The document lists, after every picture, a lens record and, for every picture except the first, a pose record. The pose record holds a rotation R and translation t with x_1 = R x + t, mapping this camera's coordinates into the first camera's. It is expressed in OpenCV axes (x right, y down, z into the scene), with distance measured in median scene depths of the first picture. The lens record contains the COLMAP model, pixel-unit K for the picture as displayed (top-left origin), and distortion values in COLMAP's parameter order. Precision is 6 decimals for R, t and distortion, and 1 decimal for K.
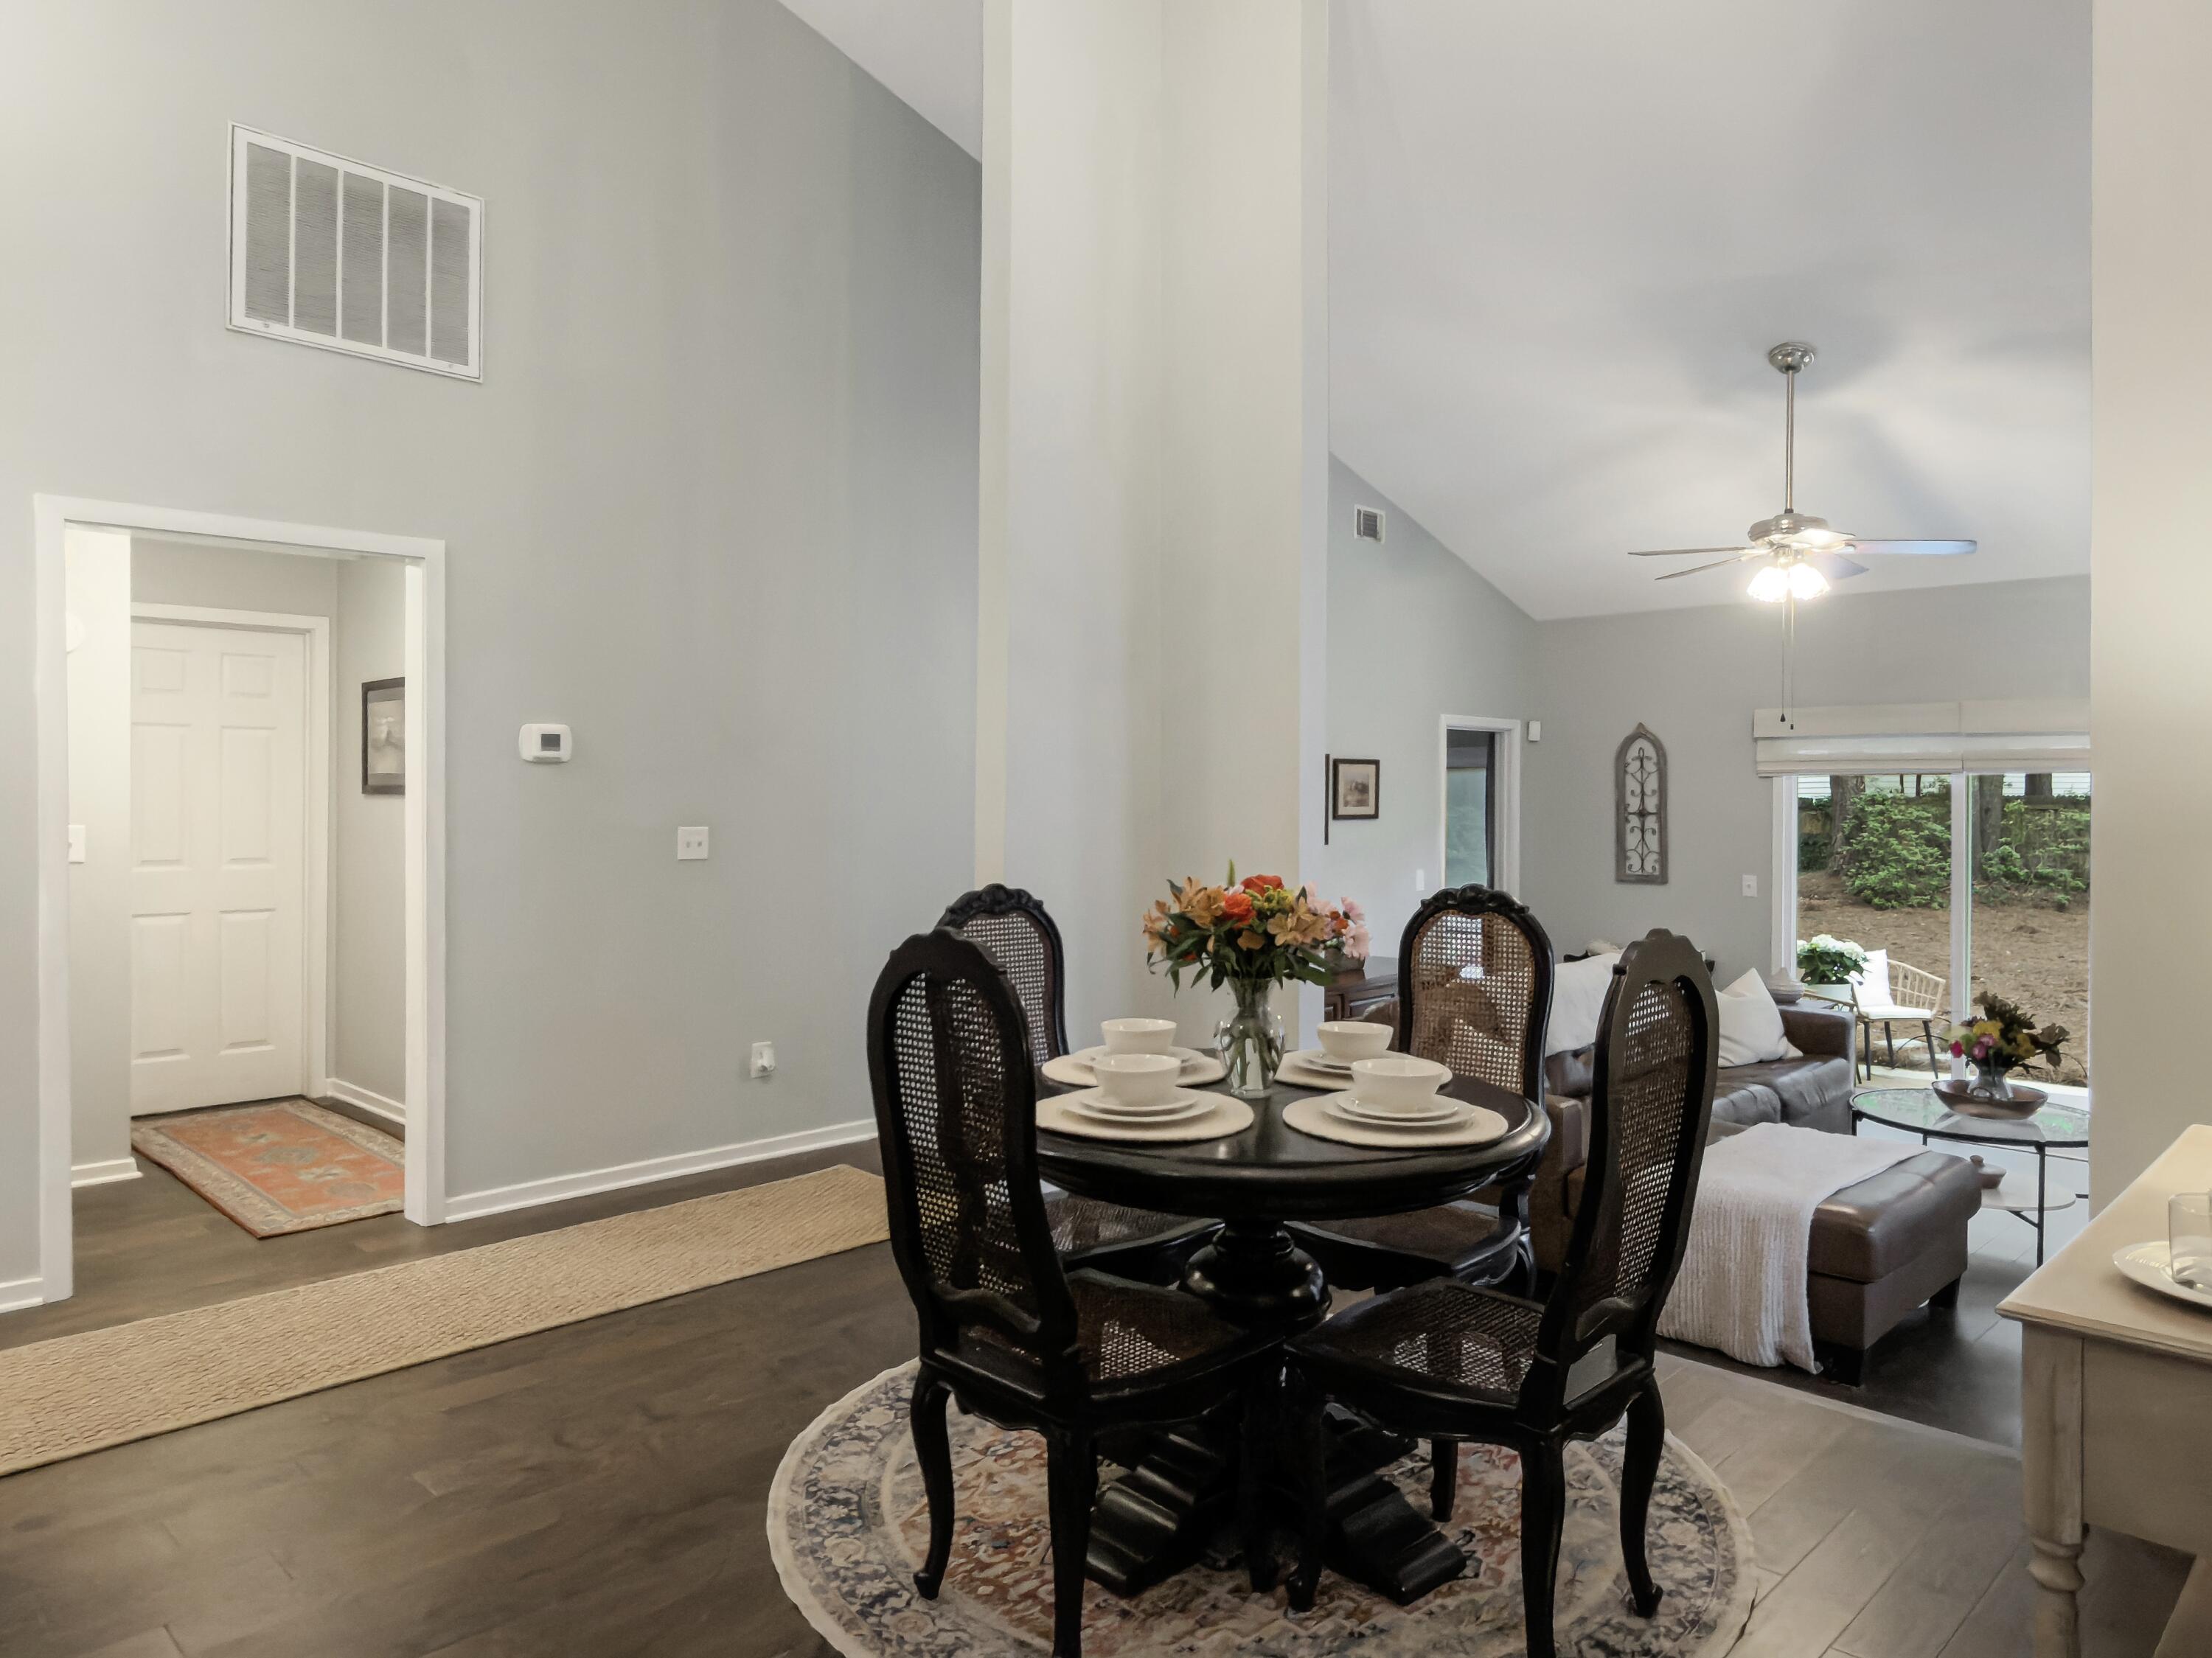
lens RADIAL K [[1467.6, 0, 1105.9], [0, 1467.6, 815.7], [0, 0, 1]] dist [0.008250, -0.003105]
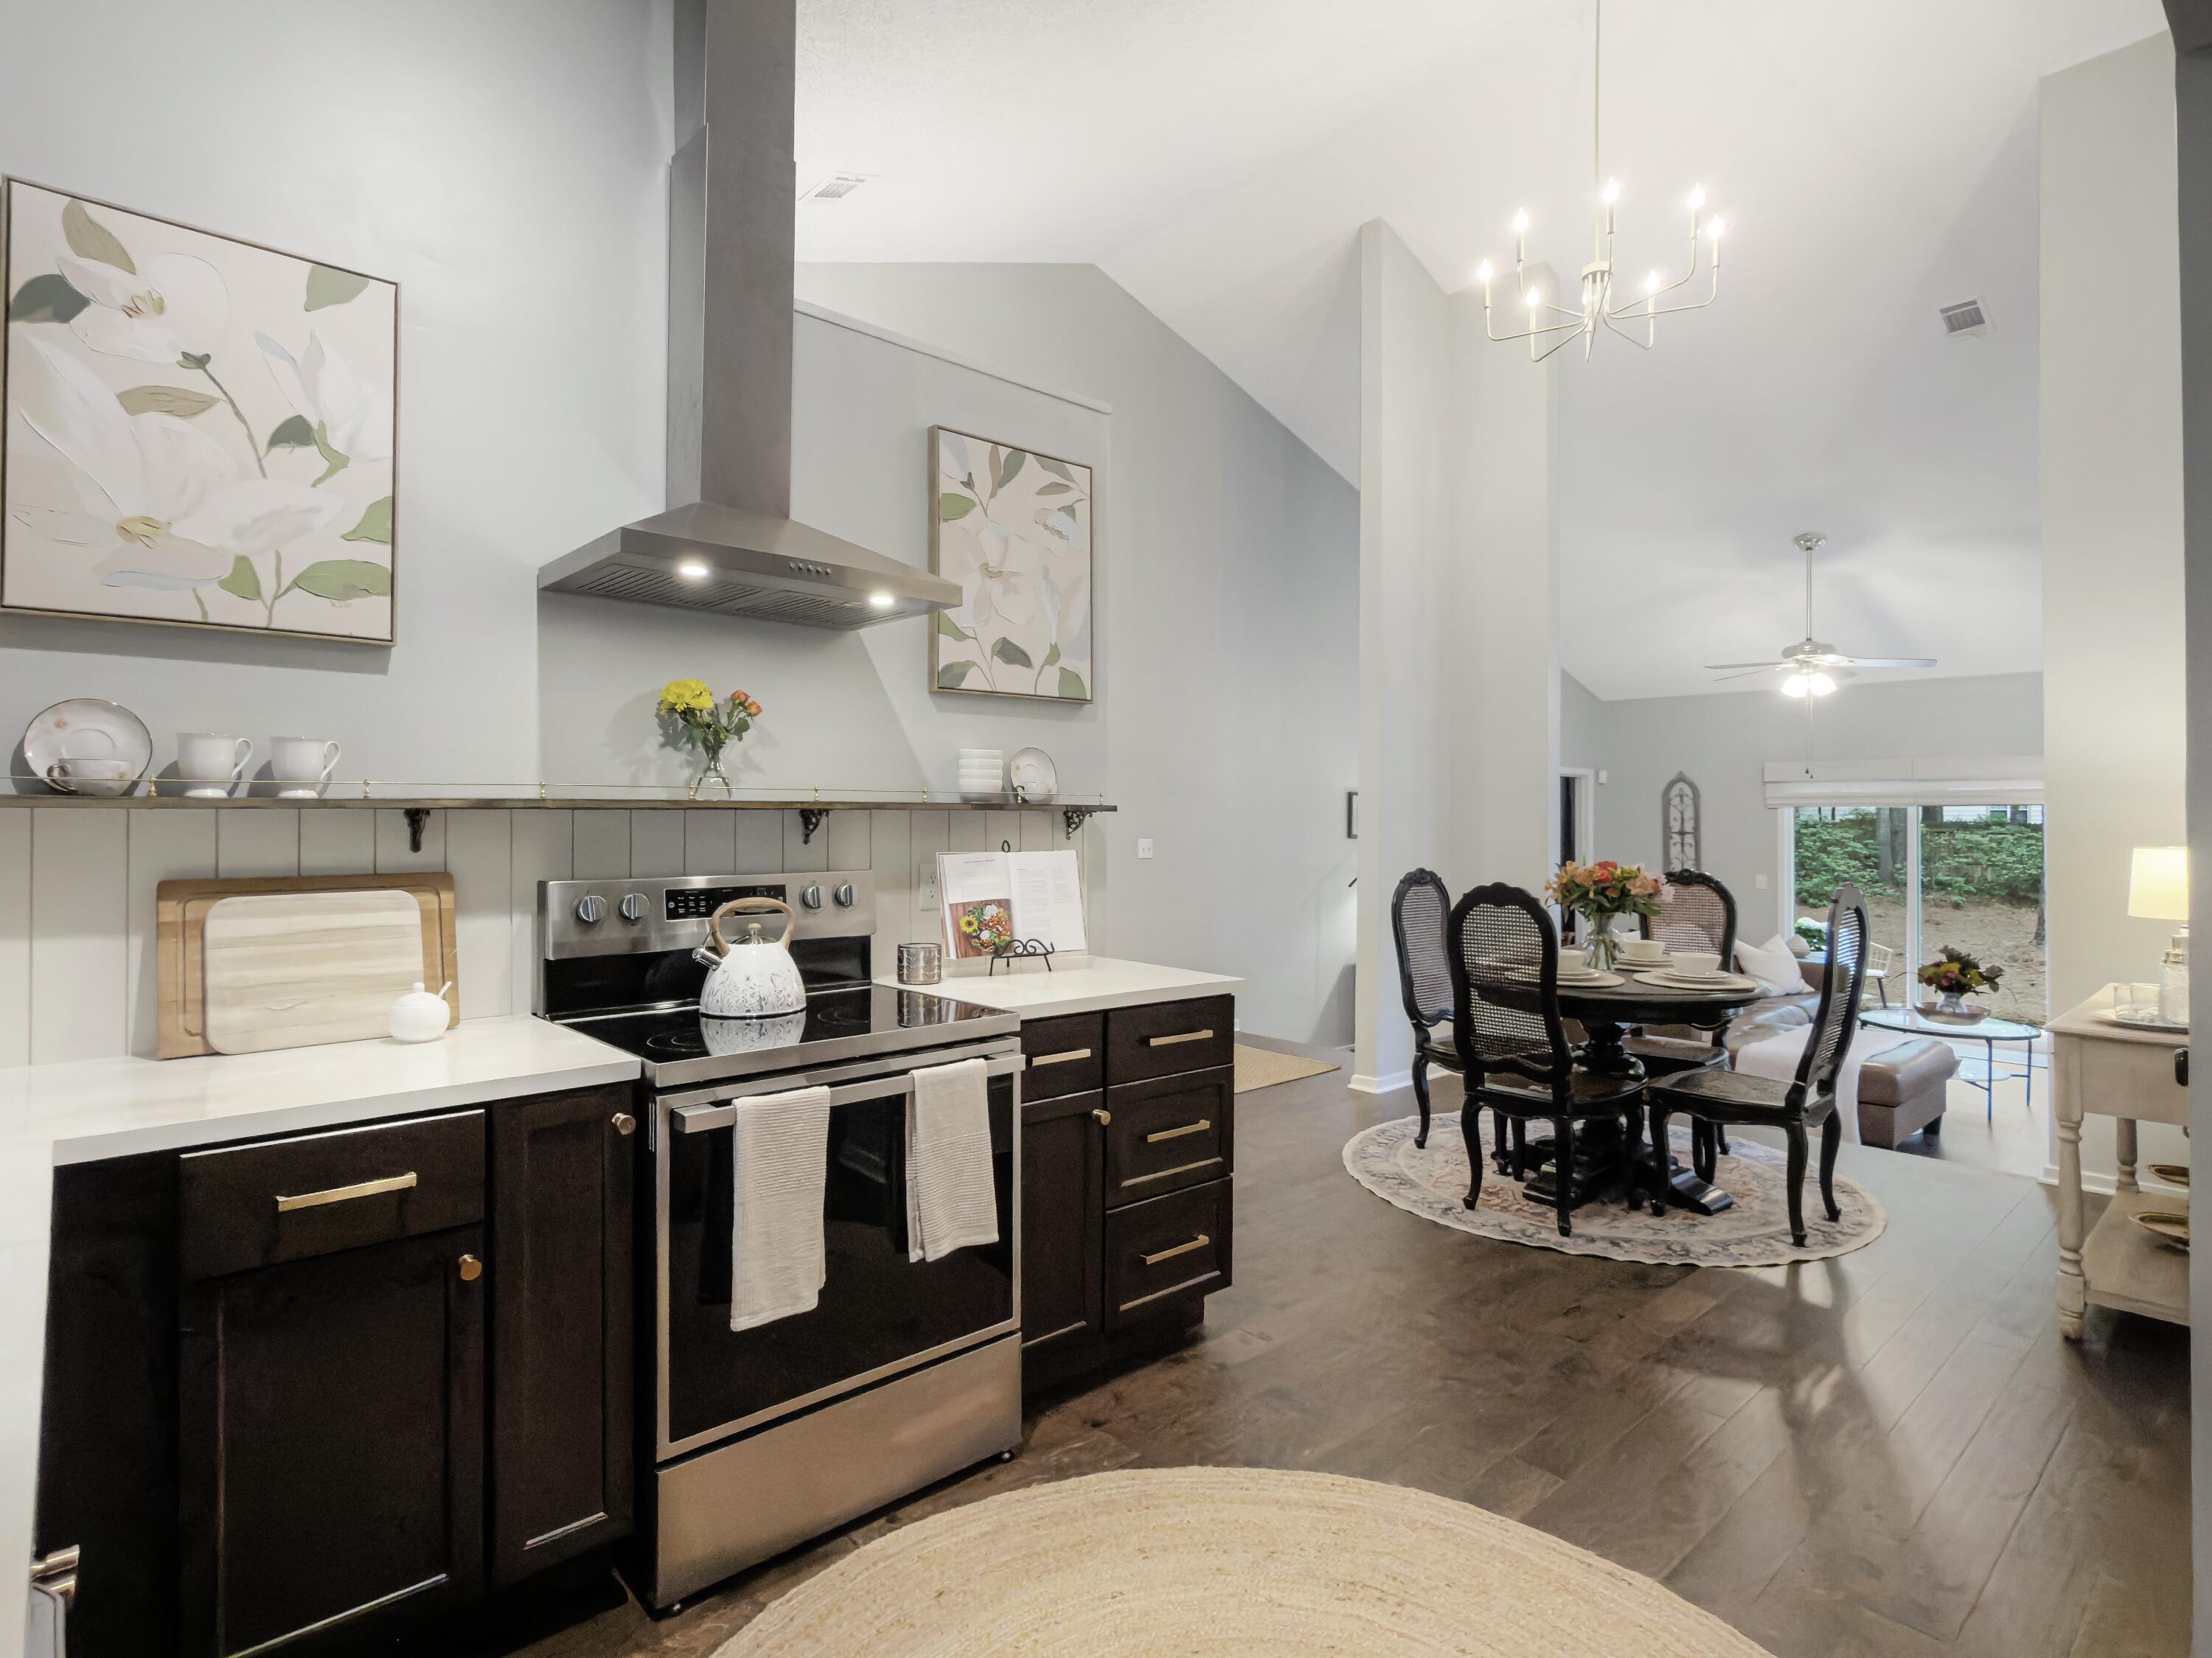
lens RADIAL K [[1141.2, 0, 1110.5], [0, 1141.2, 809.6], [0, 0, 1]] dist [0.005392, 0.001143]
pose [[0.998601, -0.000812, -0.052872, -0.235995], [-0.000441, 0.999719, -0.023684, 0.004067], [0.052876, 0.023674, 0.998320, -0.279599]]
